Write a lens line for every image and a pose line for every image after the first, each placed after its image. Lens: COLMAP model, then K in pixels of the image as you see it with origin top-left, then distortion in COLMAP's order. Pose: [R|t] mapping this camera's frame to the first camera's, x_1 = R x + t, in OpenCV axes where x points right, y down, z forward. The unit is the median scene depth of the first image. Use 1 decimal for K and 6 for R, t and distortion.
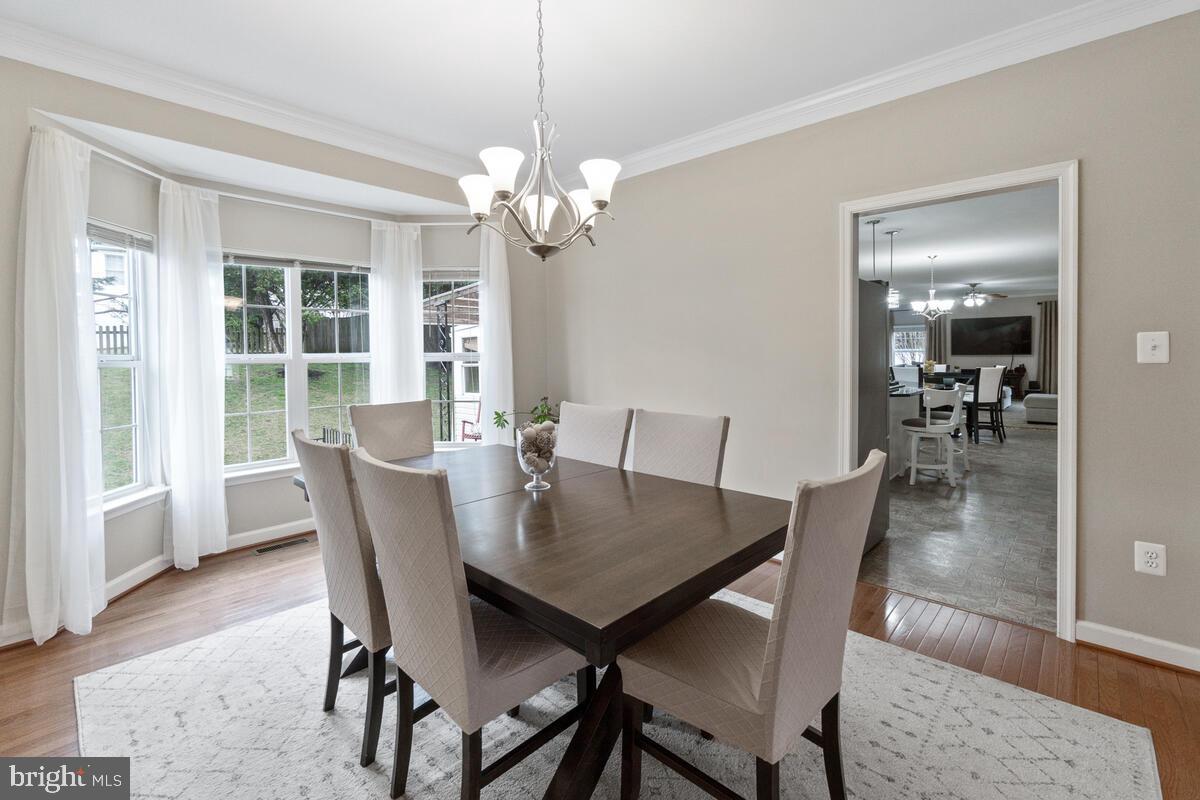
lens RADIAL K [[532.3, 0, 590.2], [0, 532.3, 359.8], [0, 0, 1]] dist [-0.002828, 0.001234]
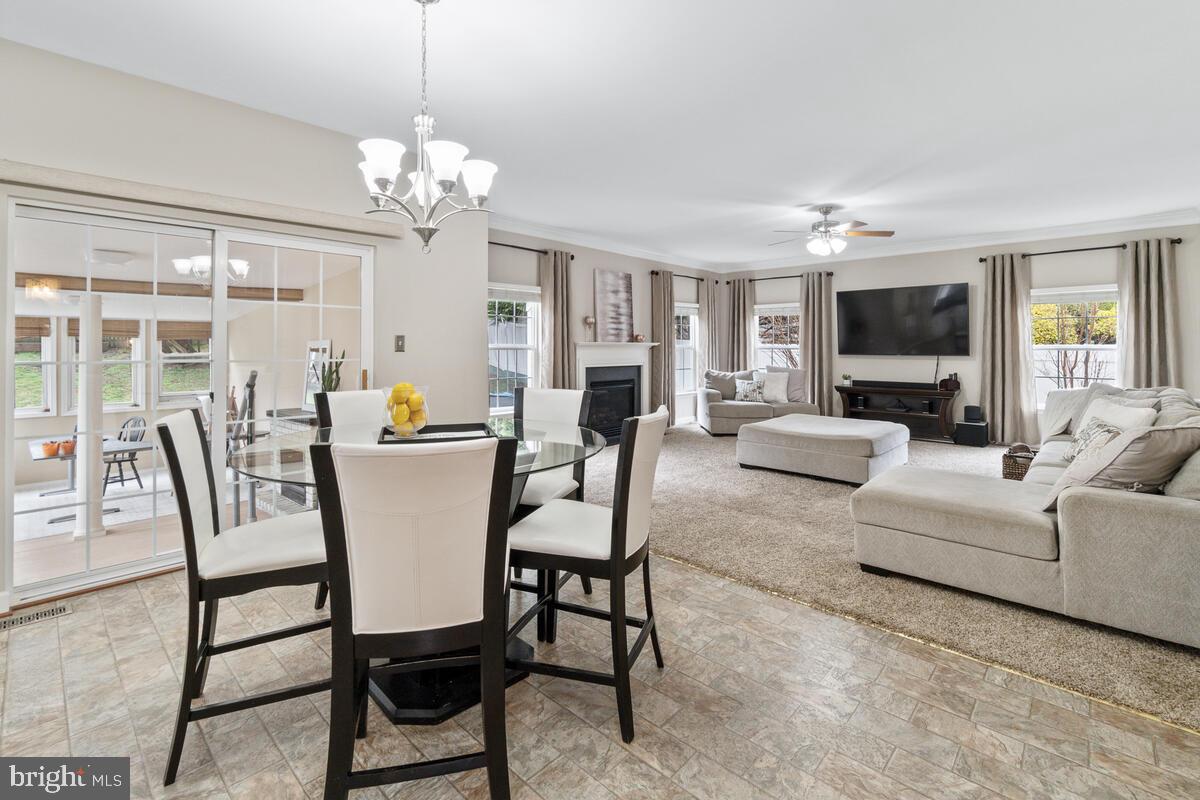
lens RADIAL K [[532.3, 0, 597.5], [0, 532.3, 348.0], [0, 0, 1]] dist [-0.002828, 0.001234]
pose [[0.999978, 0.005765, -0.003348, 0.517936], [-0.005809, 0.999897, -0.013088, -0.009767], [0.003272, 0.013107, 0.999909, 0.524950]]
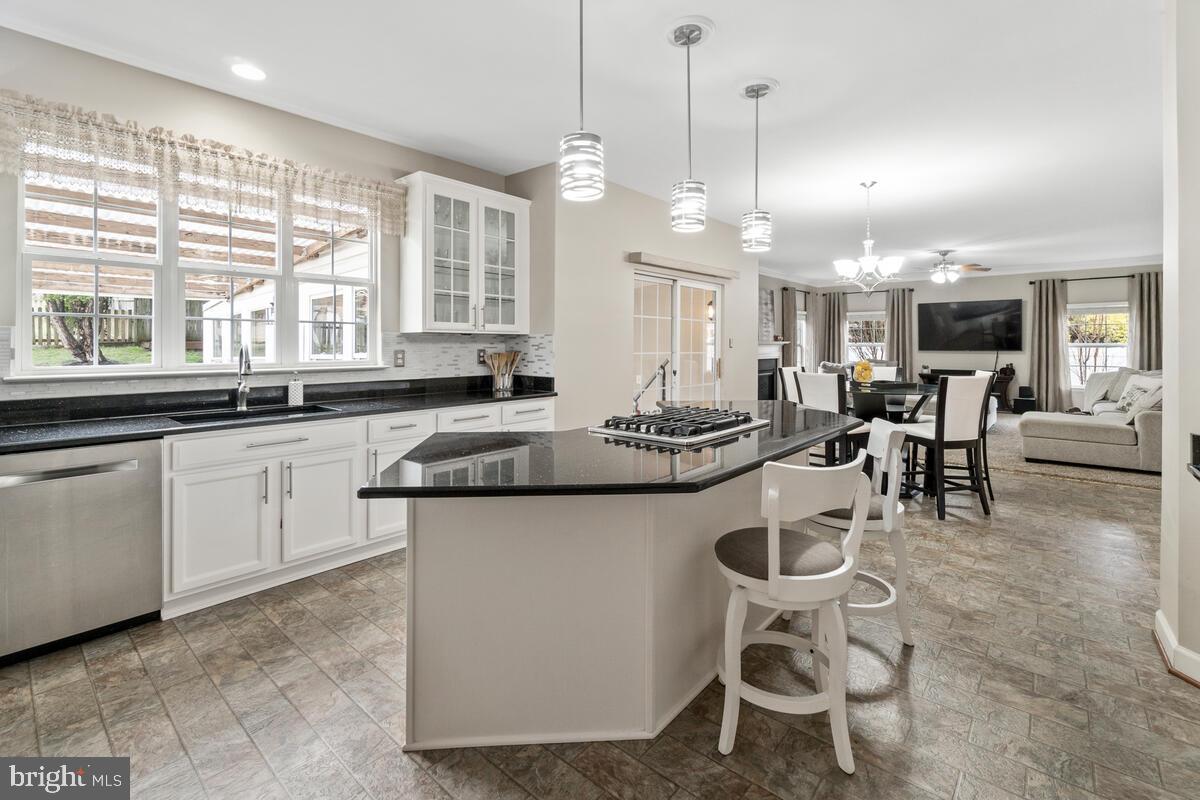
lens RADIAL K [[532.3, 0, 594.2], [0, 532.3, 342.7], [0, 0, 1]] dist [-0.002828, 0.001234]
pose [[0.999539, 0.005737, 0.029822, 0.231535], [-0.005148, 0.999791, -0.019775, -0.003956], [-0.029929, 0.019612, 0.999360, 0.303926]]
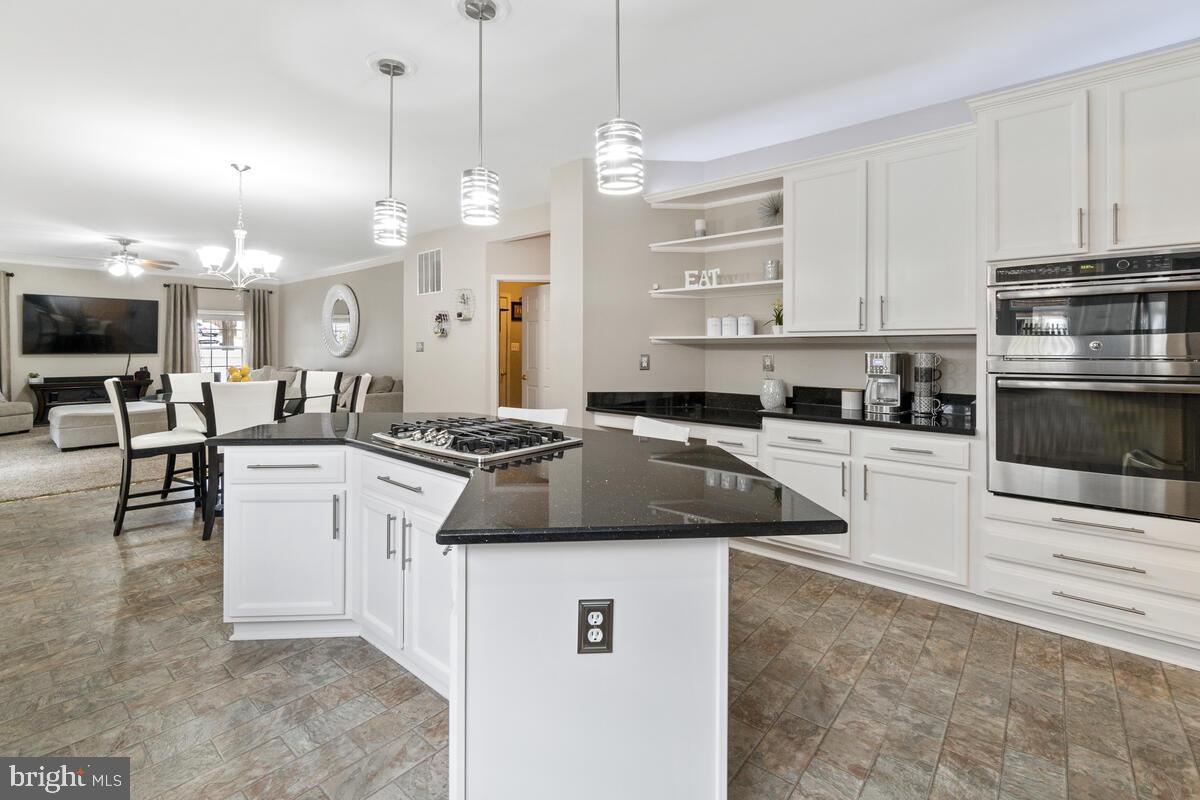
lens RADIAL K [[532.3, 0, 598.9], [0, 532.3, 356.0], [0, 0, 1]] dist [-0.002828, 0.001234]
pose [[-0.049099, -0.009136, 0.998752, 0.072454], [0.014180, 0.999851, 0.009843, -0.005627], [-0.998693, 0.014645, -0.048962, 0.478776]]
